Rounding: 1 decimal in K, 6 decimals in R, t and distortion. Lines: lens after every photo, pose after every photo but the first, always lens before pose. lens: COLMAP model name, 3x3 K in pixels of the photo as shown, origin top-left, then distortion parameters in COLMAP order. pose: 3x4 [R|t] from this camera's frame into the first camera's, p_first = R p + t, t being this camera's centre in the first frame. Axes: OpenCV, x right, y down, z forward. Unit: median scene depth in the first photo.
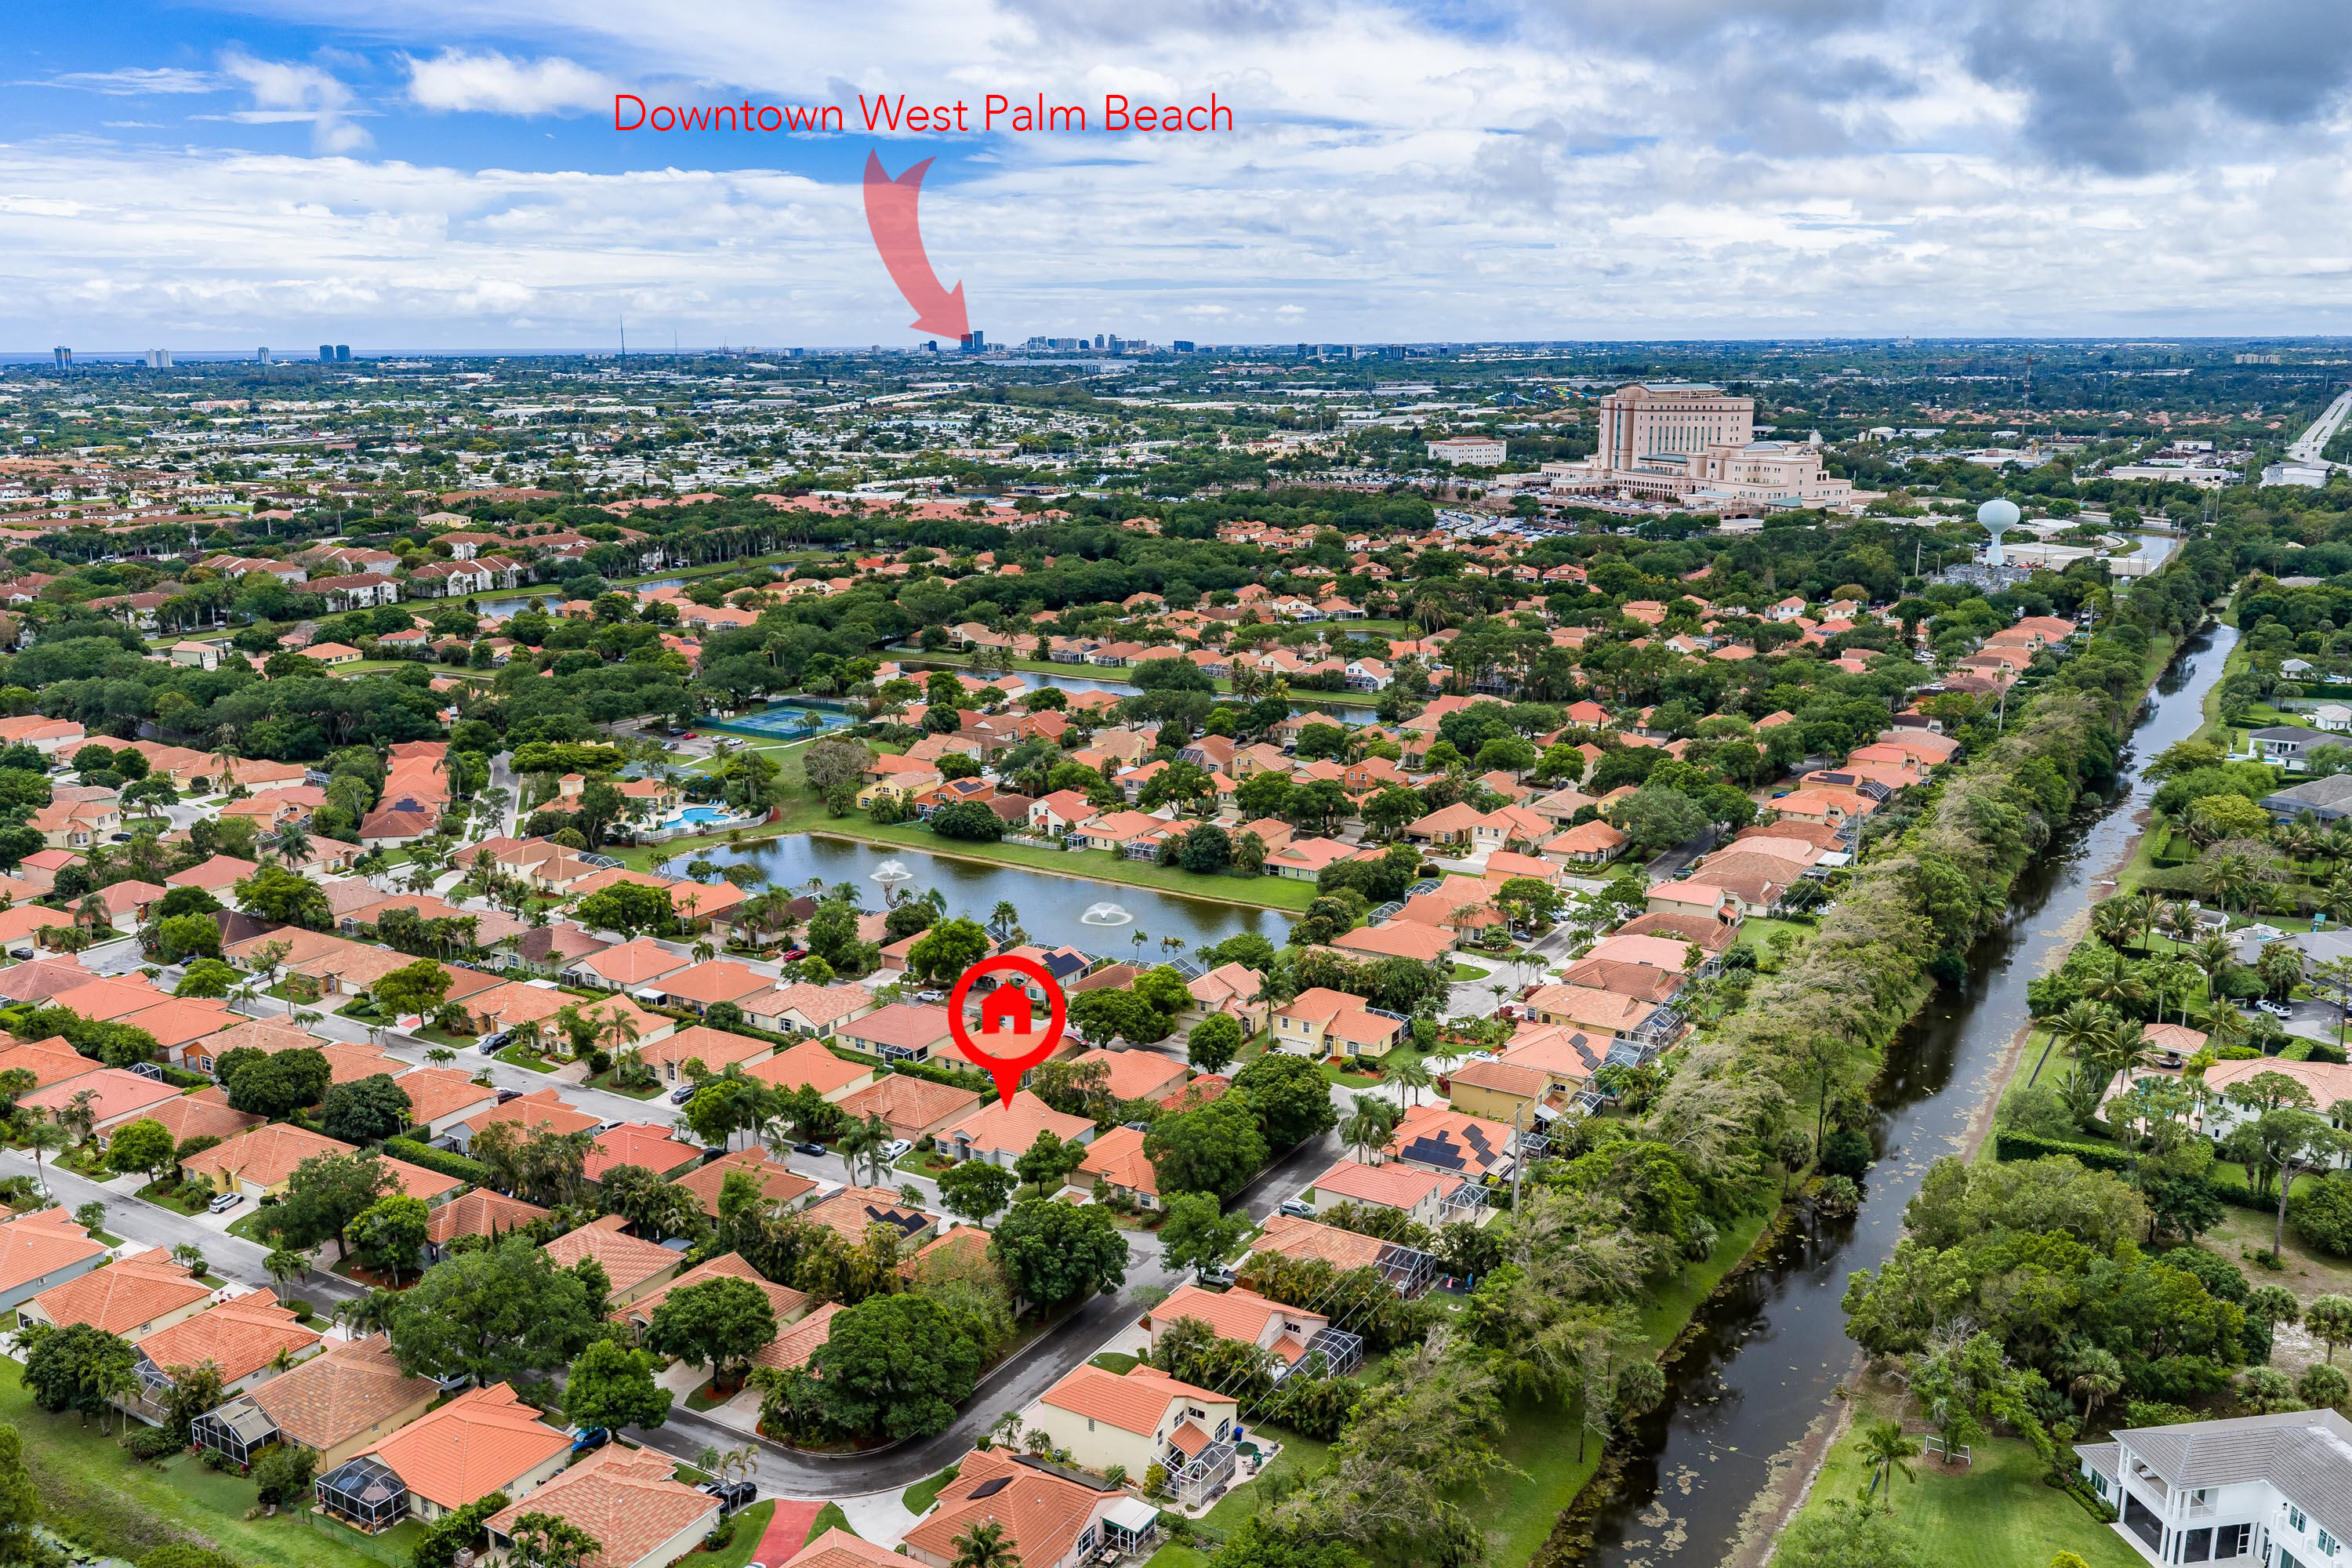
lens RADIAL K [[1939.0, 0, 1176.0], [0, 1939.0, 784.0], [0, 0, 1]] dist [0.021929, -0.026324]
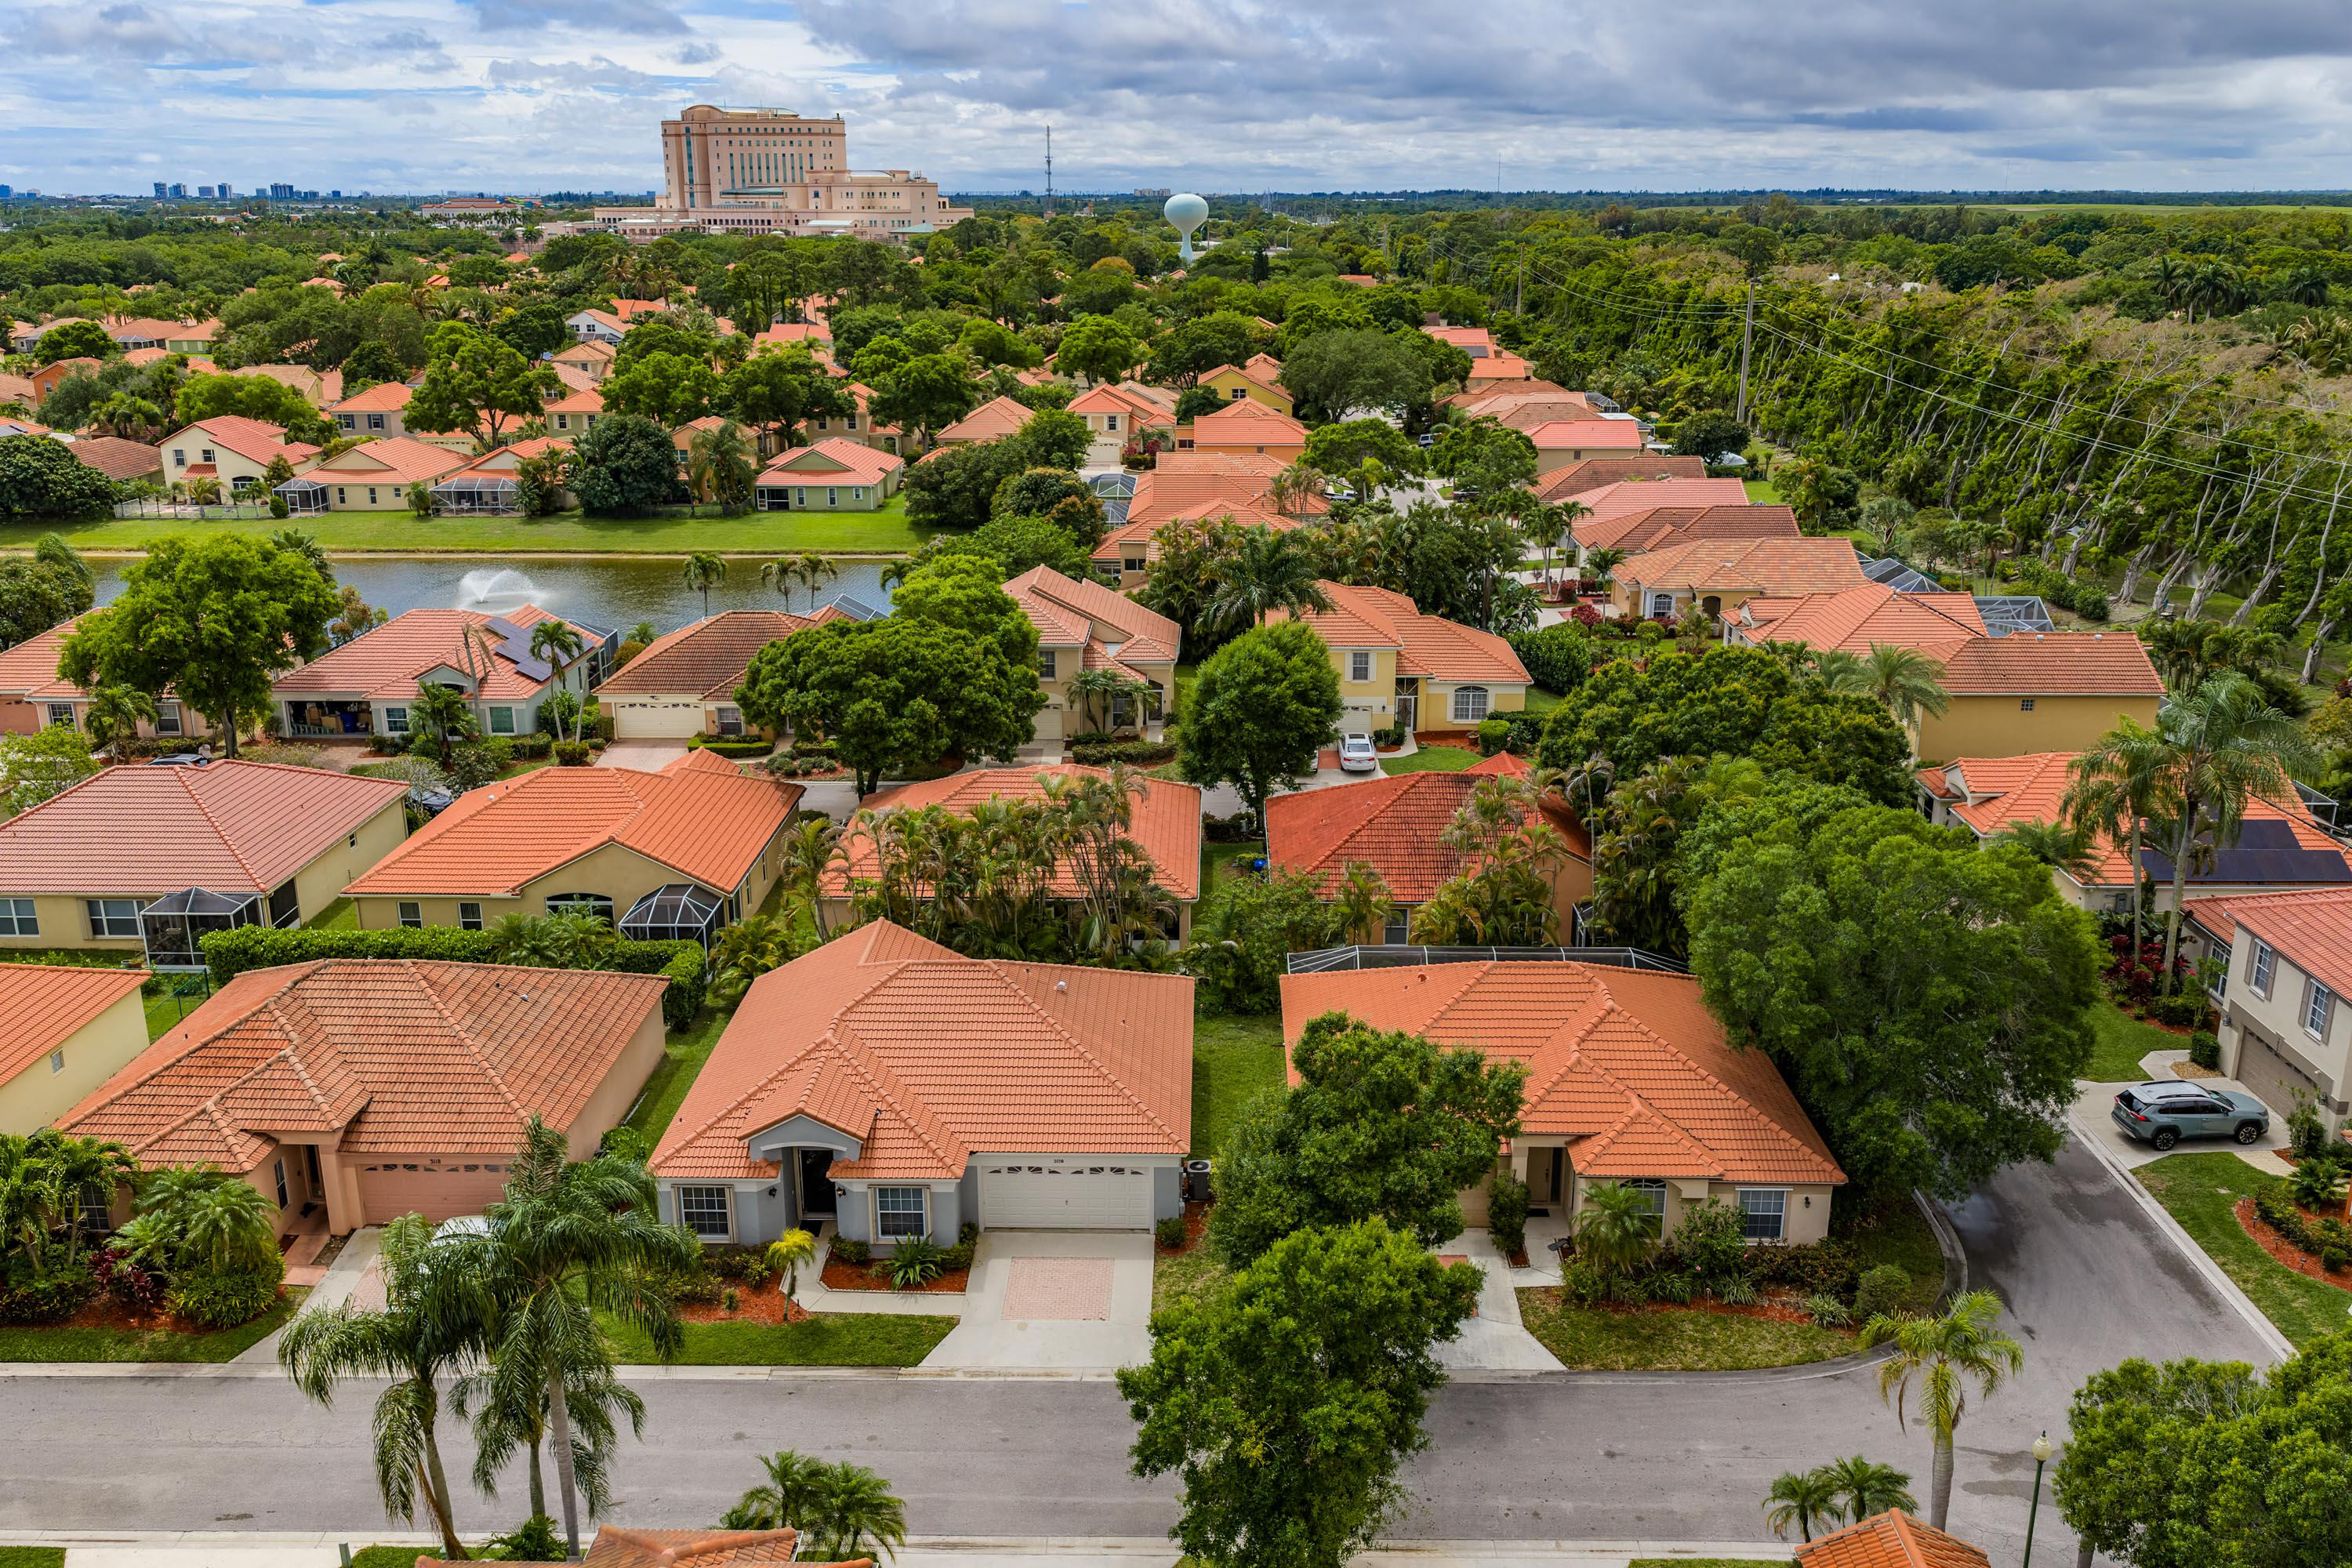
lens RADIAL K [[1939.0, 0, 1176.0], [0, 1939.0, 784.0], [0, 0, 1]] dist [0.021929, -0.026324]
pose [[0.860211, -0.148665, 0.487786, -0.040196], [0.117285, 0.988595, 0.094467, 0.028399], [-0.496267, -0.024052, 0.867837, 0.178204]]
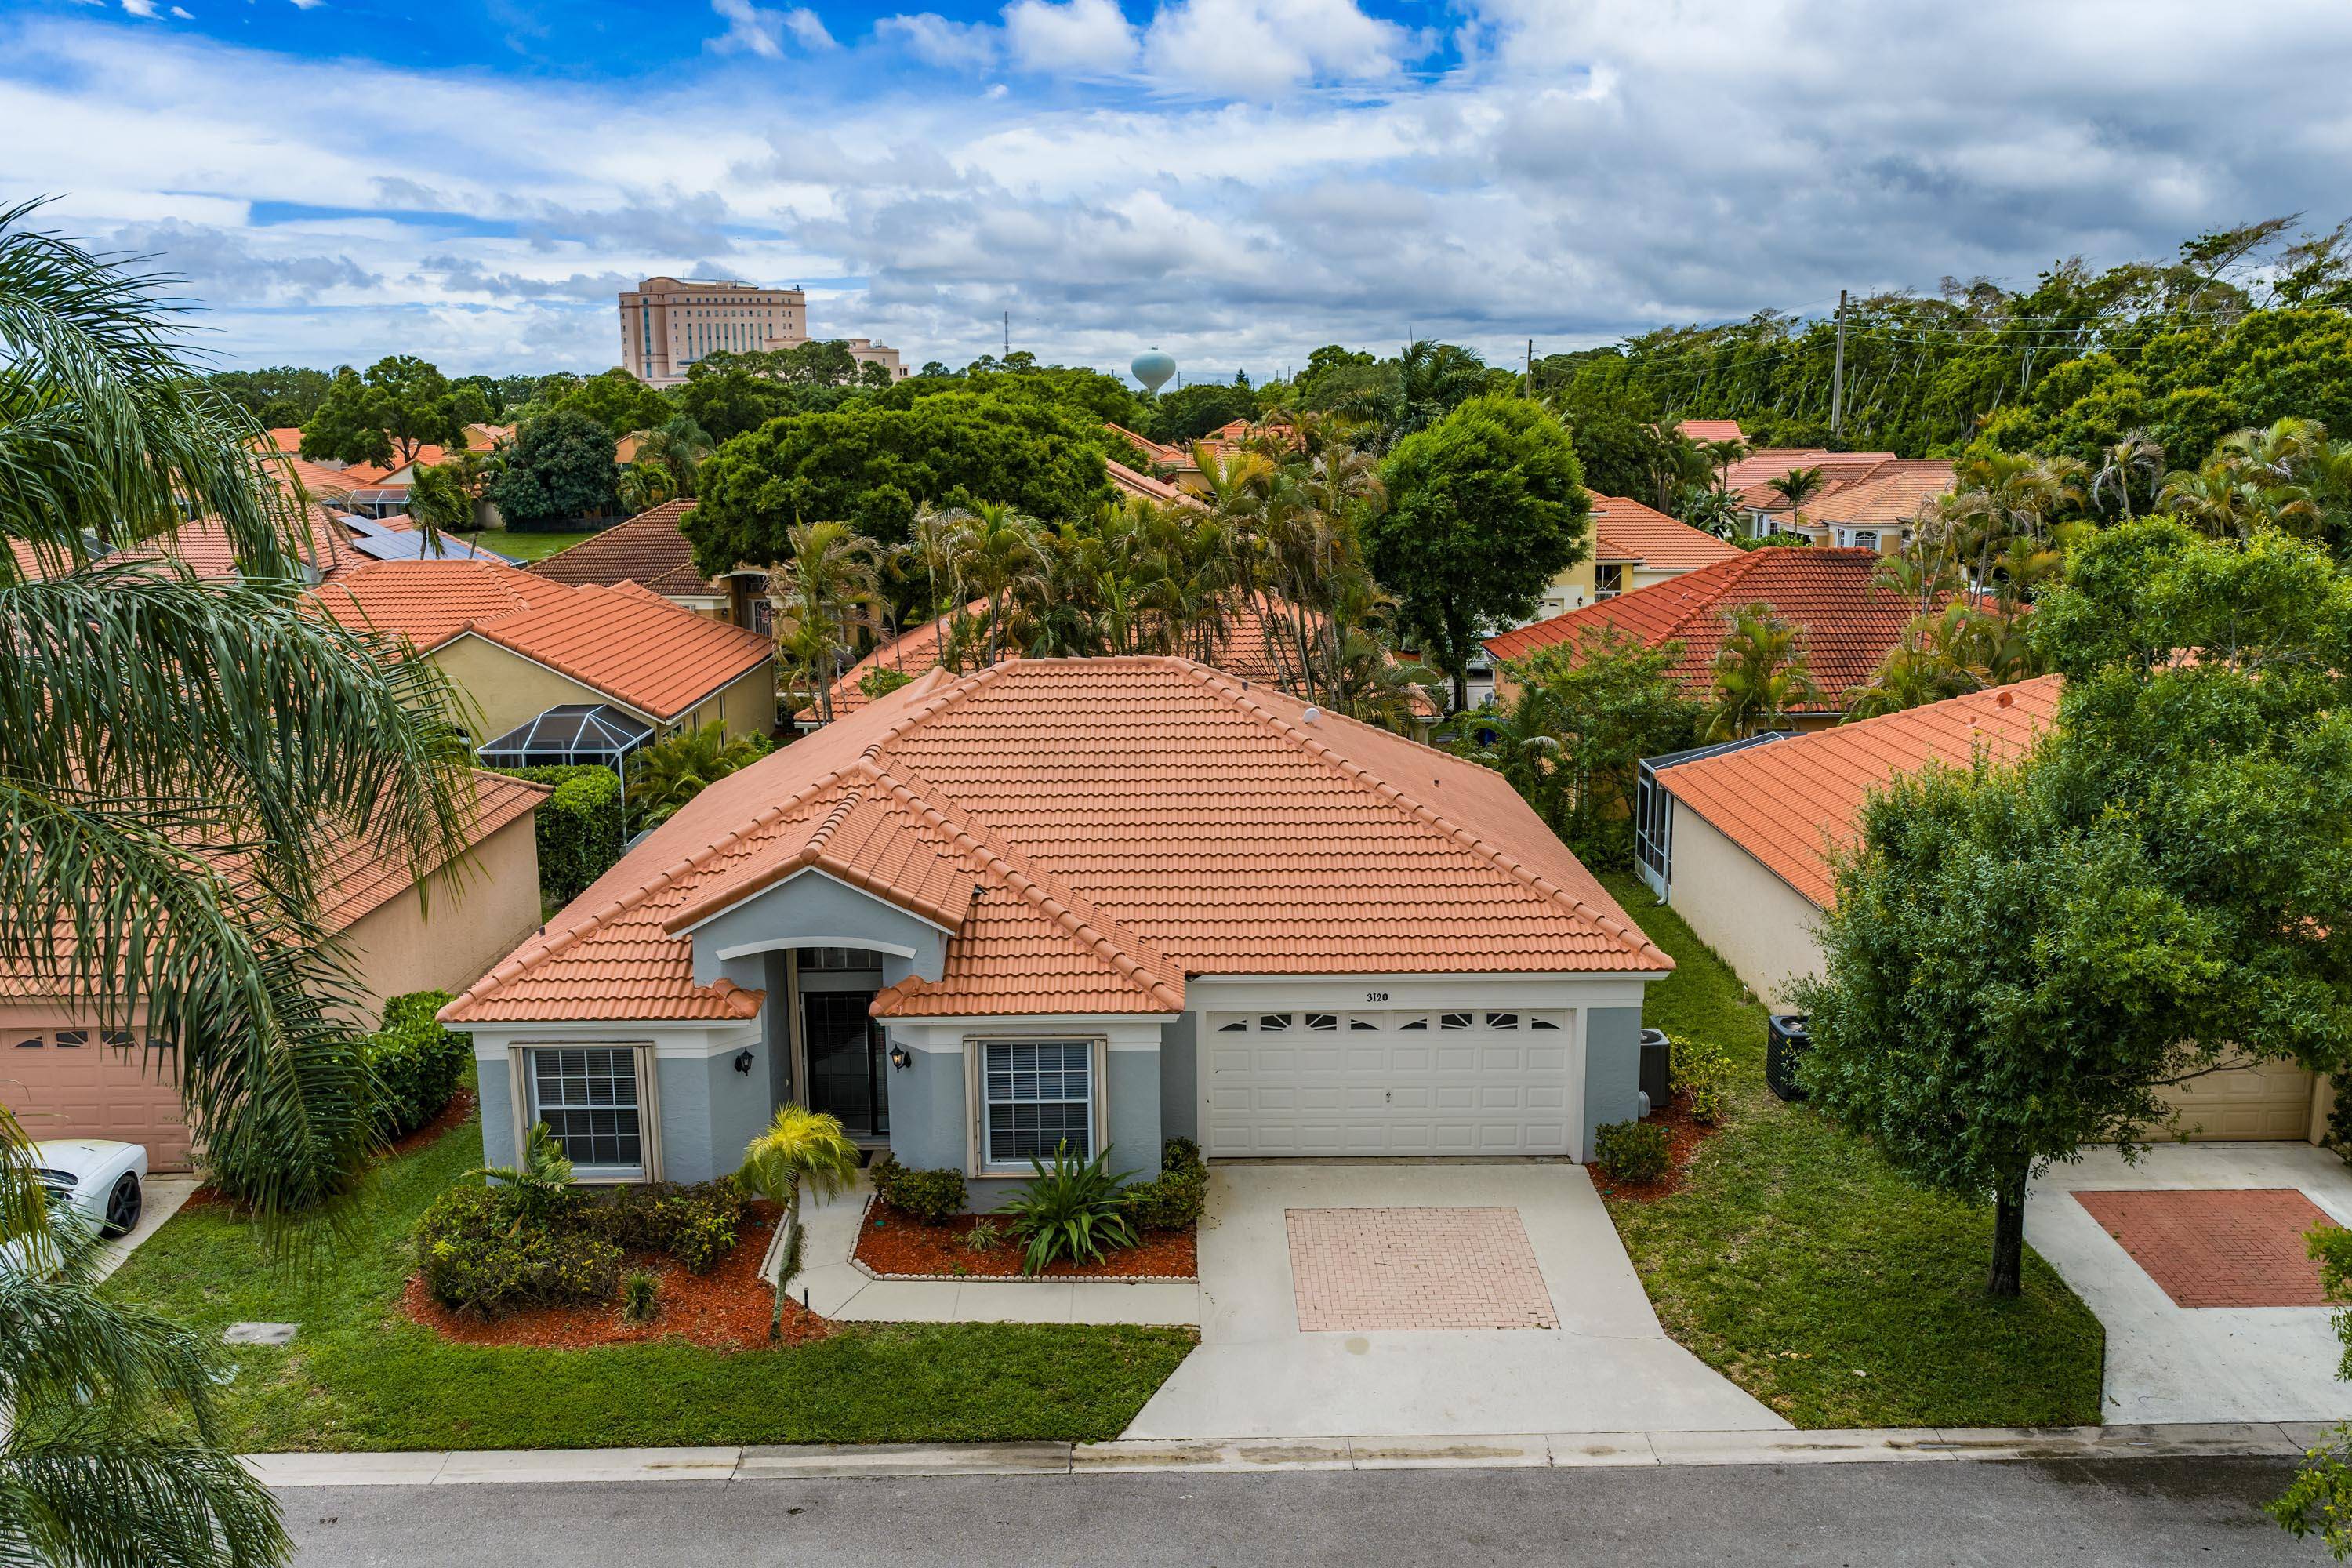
lens RADIAL K [[1939.0, 0, 1176.0], [0, 1939.0, 784.0], [0, 0, 1]] dist [0.021929, -0.026324]
pose [[0.846897, -0.108964, 0.520474, -0.032932], [0.129020, 0.991639, -0.002332, 0.040362], [-0.515868, 0.069126, 0.853875, 0.206208]]
